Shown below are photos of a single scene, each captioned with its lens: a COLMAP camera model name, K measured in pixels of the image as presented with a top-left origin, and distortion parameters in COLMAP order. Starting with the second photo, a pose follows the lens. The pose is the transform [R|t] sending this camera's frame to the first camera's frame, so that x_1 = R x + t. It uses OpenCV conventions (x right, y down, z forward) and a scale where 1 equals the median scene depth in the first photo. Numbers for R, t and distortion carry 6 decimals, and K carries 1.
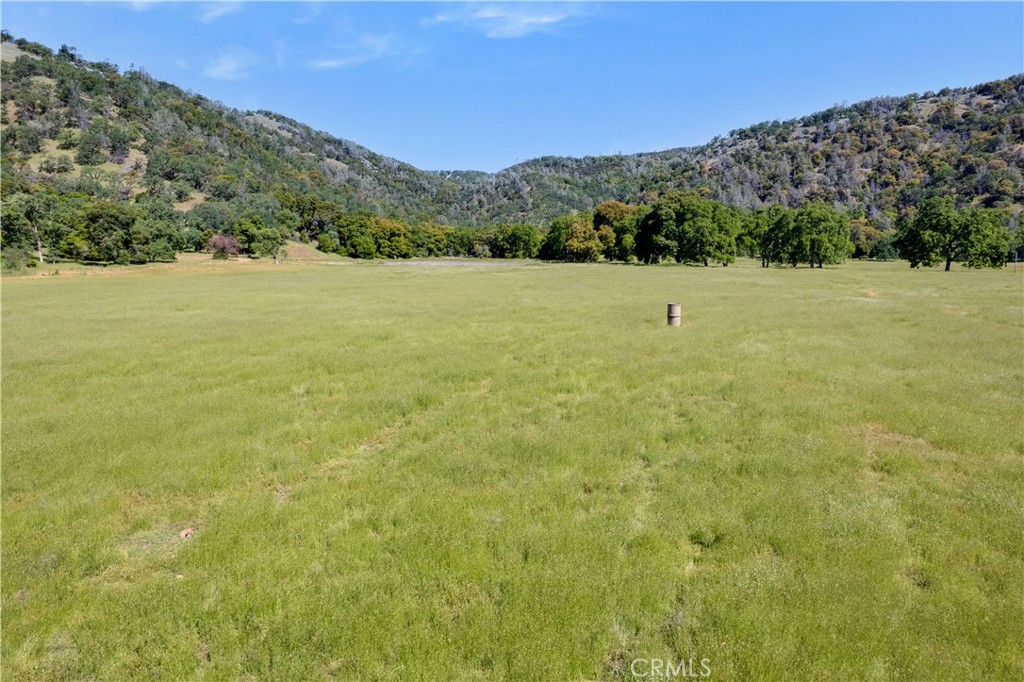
lens RADIAL K [[650.0, 0, 512.0], [0, 650.0, 341.0], [0, 0, 1]] dist [-0.083742, 0.065054]
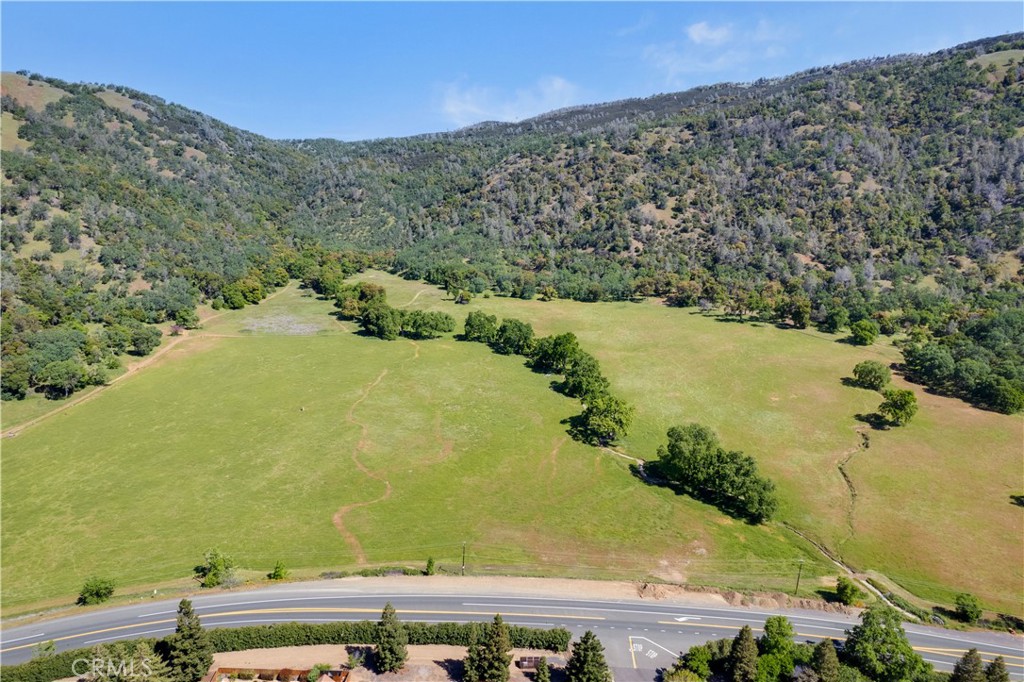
lens RADIAL K [[650.0, 0, 512.0], [0, 650.0, 341.0], [0, 0, 1]] dist [-0.083742, 0.065054]
pose [[0.980270, -0.035452, 0.194460, 0.072010], [0.013438, 0.993461, 0.113378, -0.097409], [-0.197208, -0.108528, 0.974336, -0.387934]]
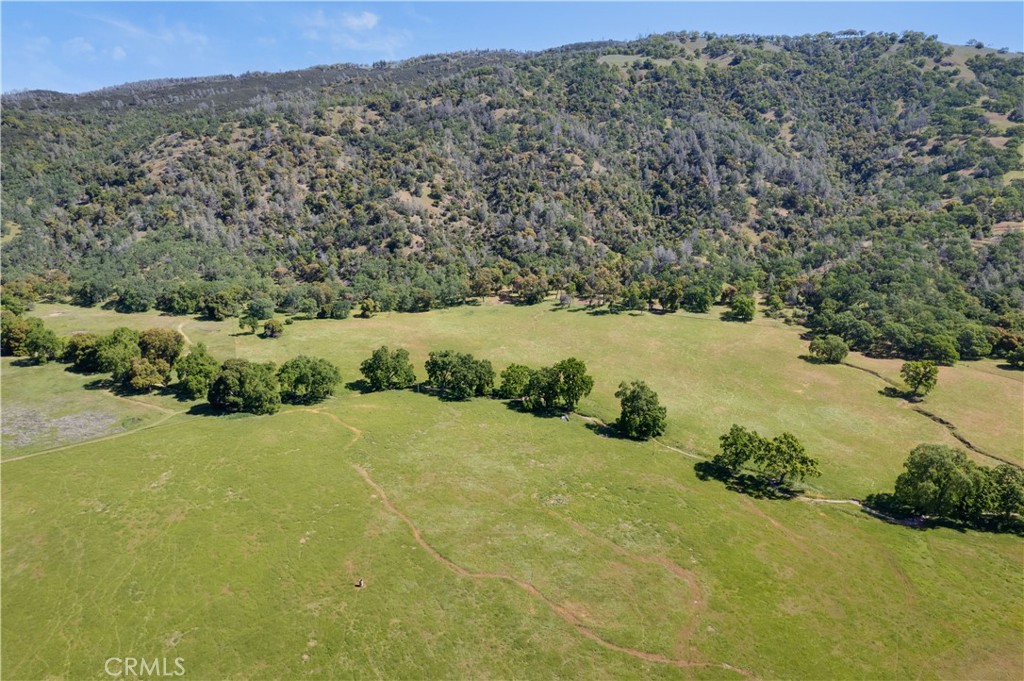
lens RADIAL K [[650.0, 0, 512.0], [0, 650.0, 340.5], [0, 0, 1]] dist [-0.083742, 0.065054]
pose [[0.671591, -0.181081, 0.718453, -0.102268], [0.086569, 0.982211, 0.166637, -0.127763], [-0.735847, -0.049716, 0.675320, -0.134686]]
